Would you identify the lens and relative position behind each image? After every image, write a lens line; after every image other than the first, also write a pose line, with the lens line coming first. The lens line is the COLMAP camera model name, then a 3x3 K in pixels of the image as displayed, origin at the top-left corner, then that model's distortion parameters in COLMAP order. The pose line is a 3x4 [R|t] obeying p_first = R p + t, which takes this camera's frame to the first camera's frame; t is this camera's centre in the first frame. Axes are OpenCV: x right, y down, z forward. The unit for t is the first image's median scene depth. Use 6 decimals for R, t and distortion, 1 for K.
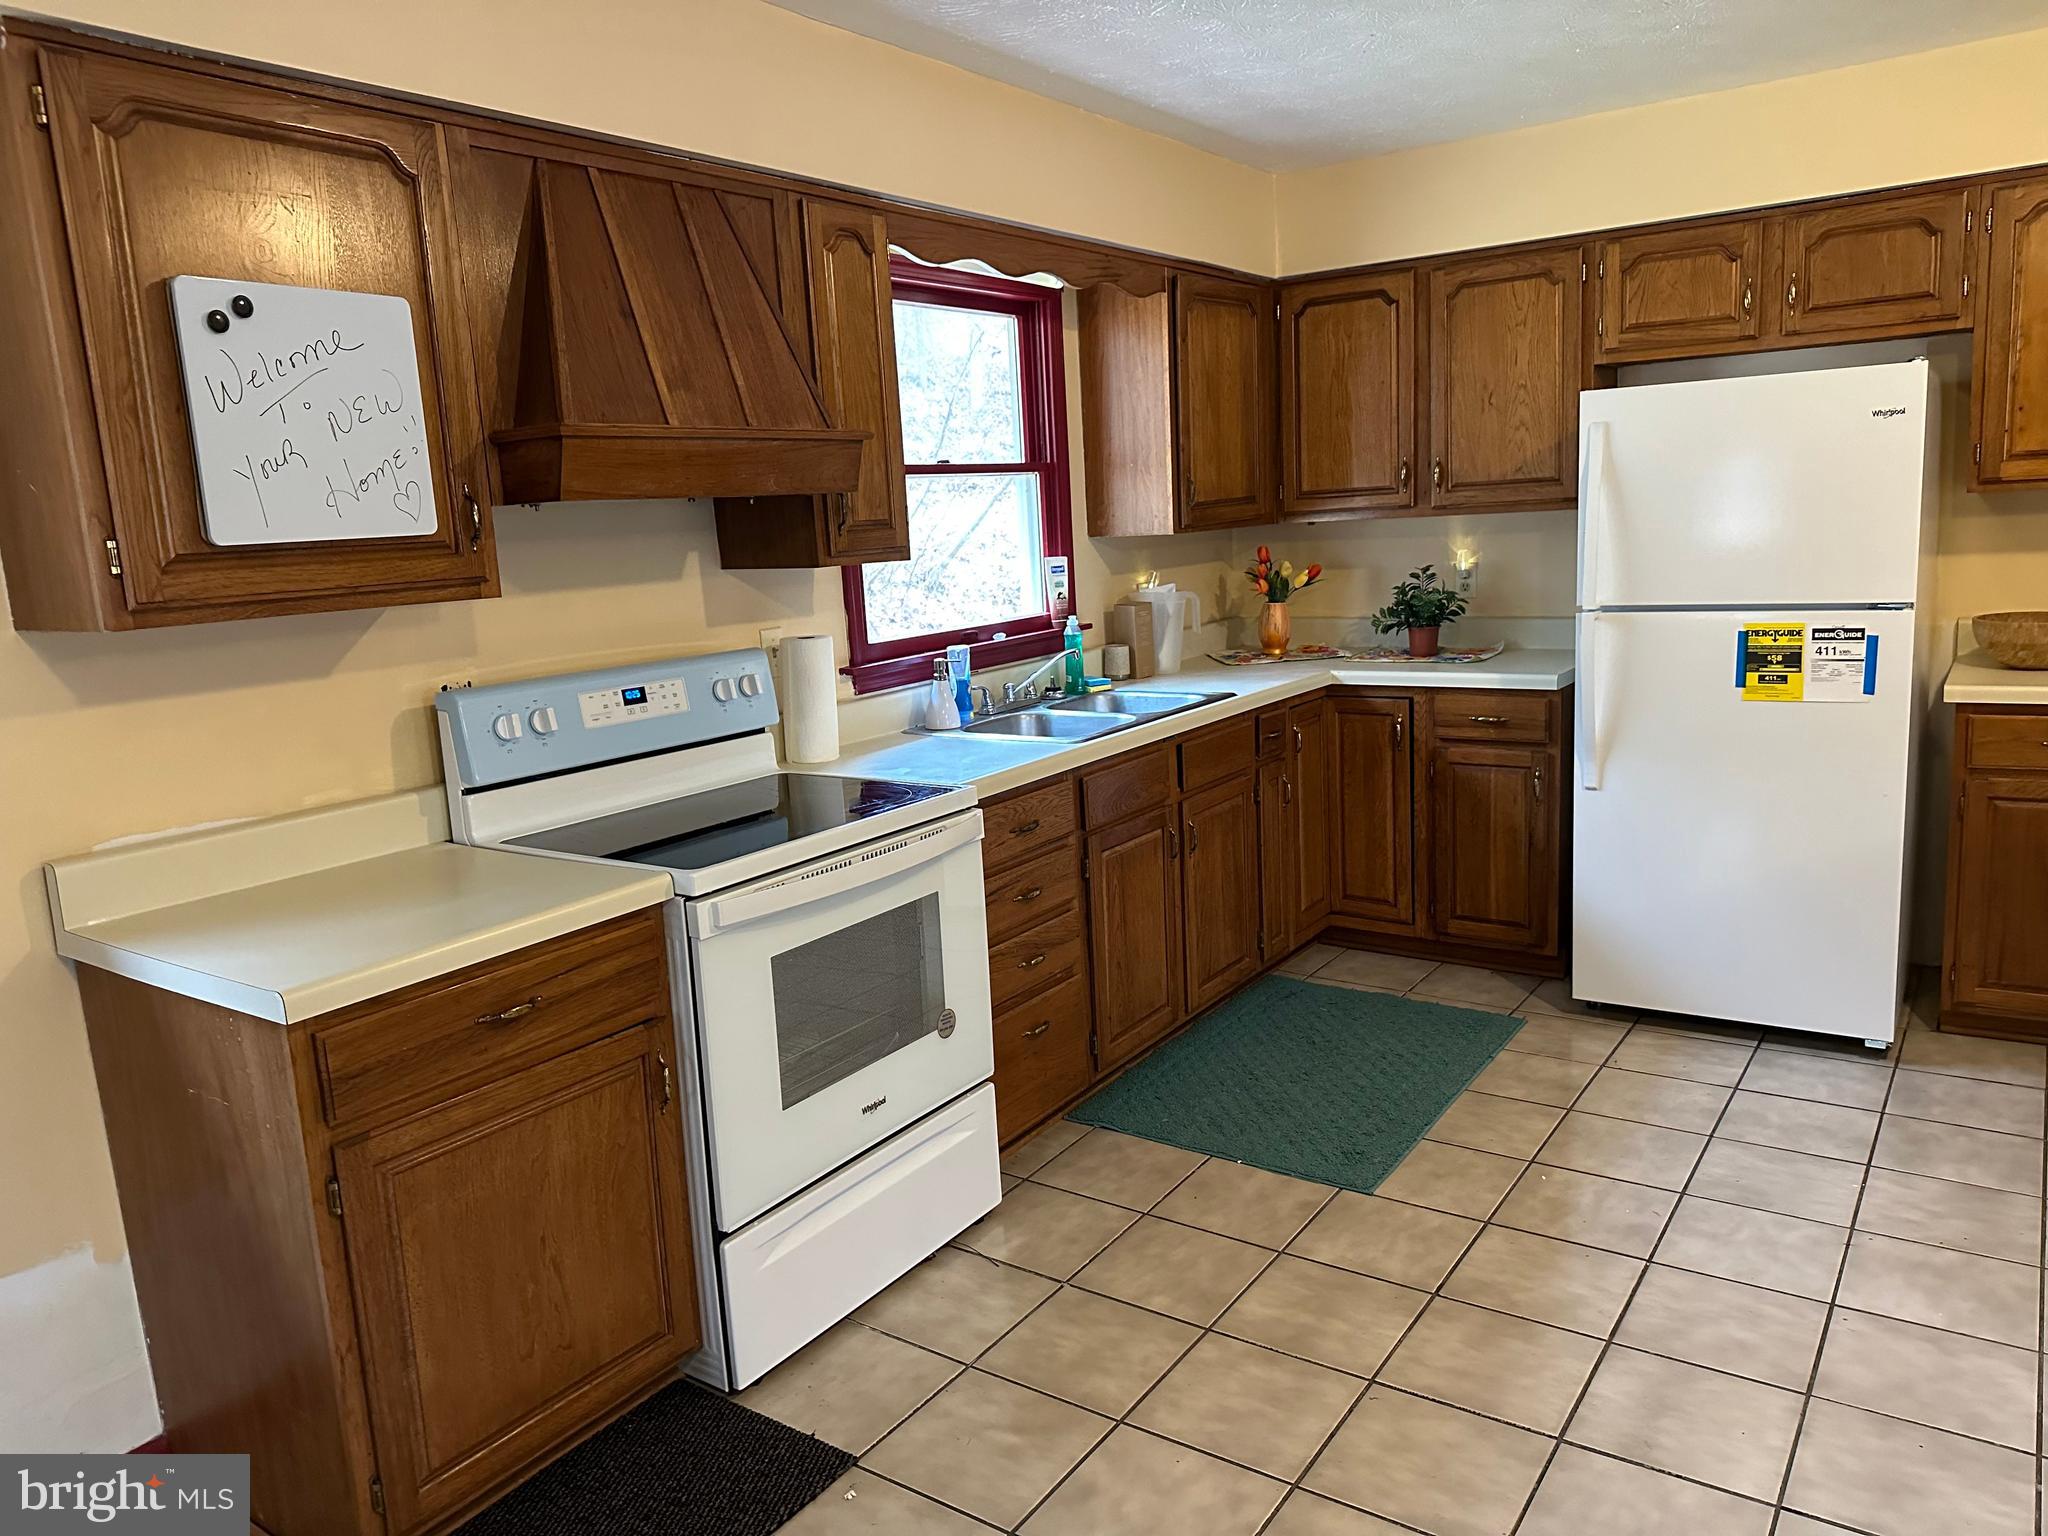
lens RADIAL K [[1433.6, 0, 1013.3], [0, 1433.6, 765.2], [0, 0, 1]] dist [0.067084, -0.086638]
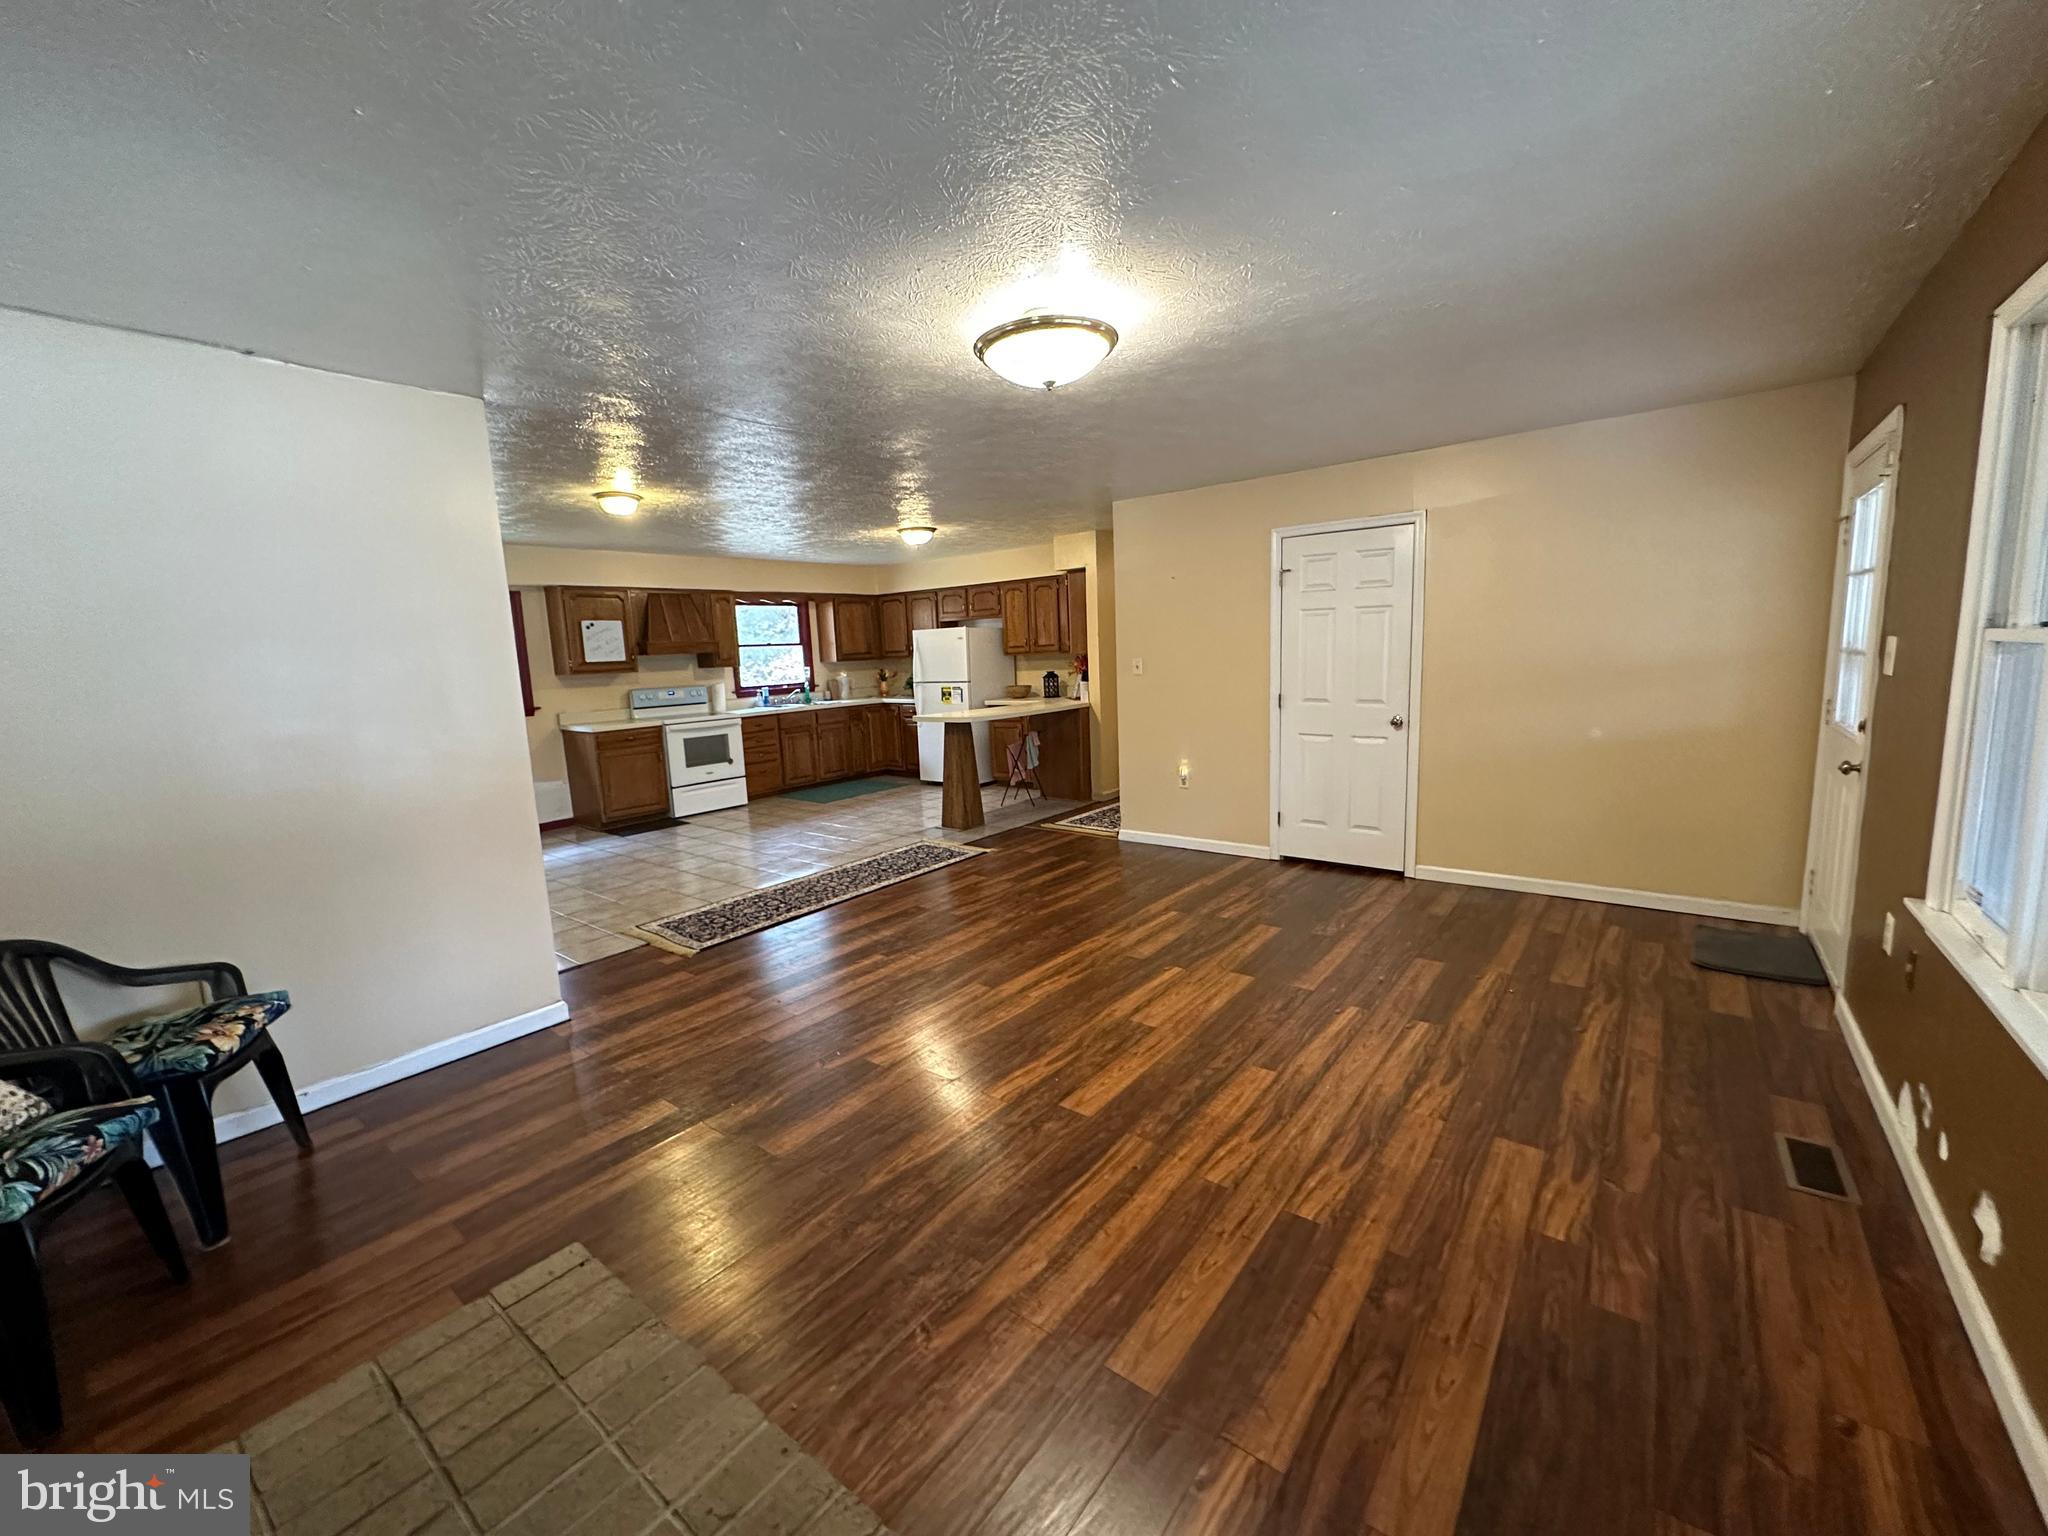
lens RADIAL K [[817.0, 0, 1024.4], [0, 817.0, 764.9], [0, 0, 1]] dist [-0.006292, 0.001941]
pose [[0.998478, 0.024042, -0.049634, 0.992680], [-0.025590, 0.999198, -0.030789, 0.230389], [0.048854, 0.032012, 0.998293, -1.570597]]
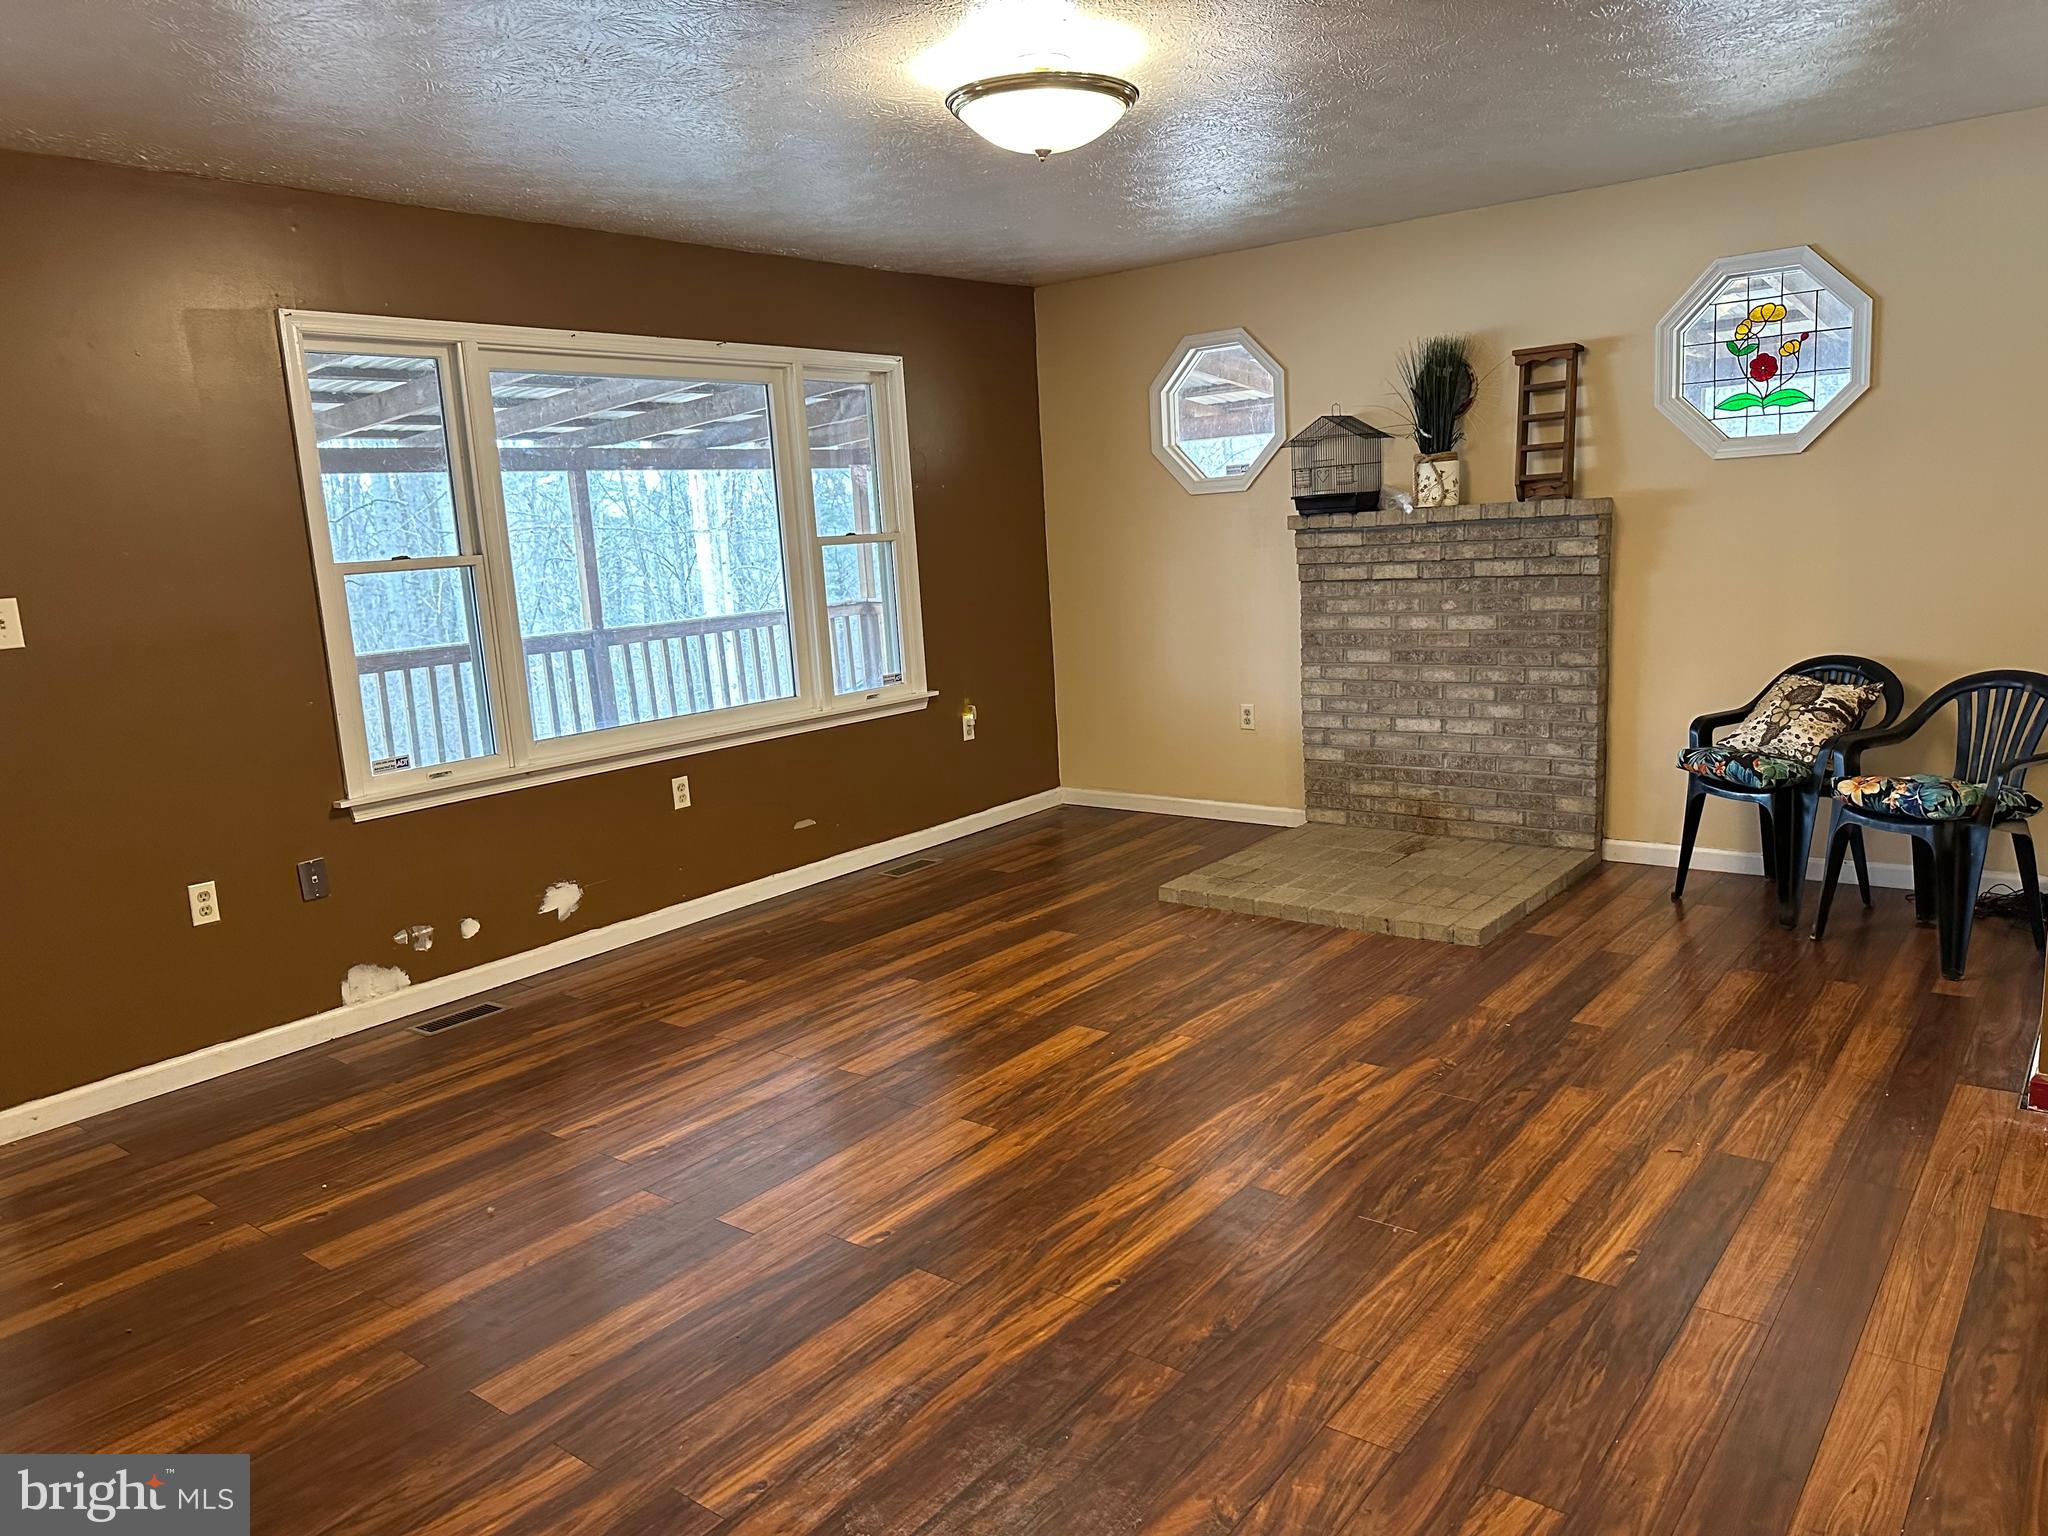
lens RADIAL K [[1433.6, 0, 1042.6], [0, 1433.6, 775.4], [0, 0, 1]] dist [0.067084, -0.086638]
pose [[-0.992240, 0.106076, 0.064869, 0.946632], [0.122090, 0.929961, 0.346793, -0.115147], [-0.023539, 0.352022, -0.935696, 0.391649]]
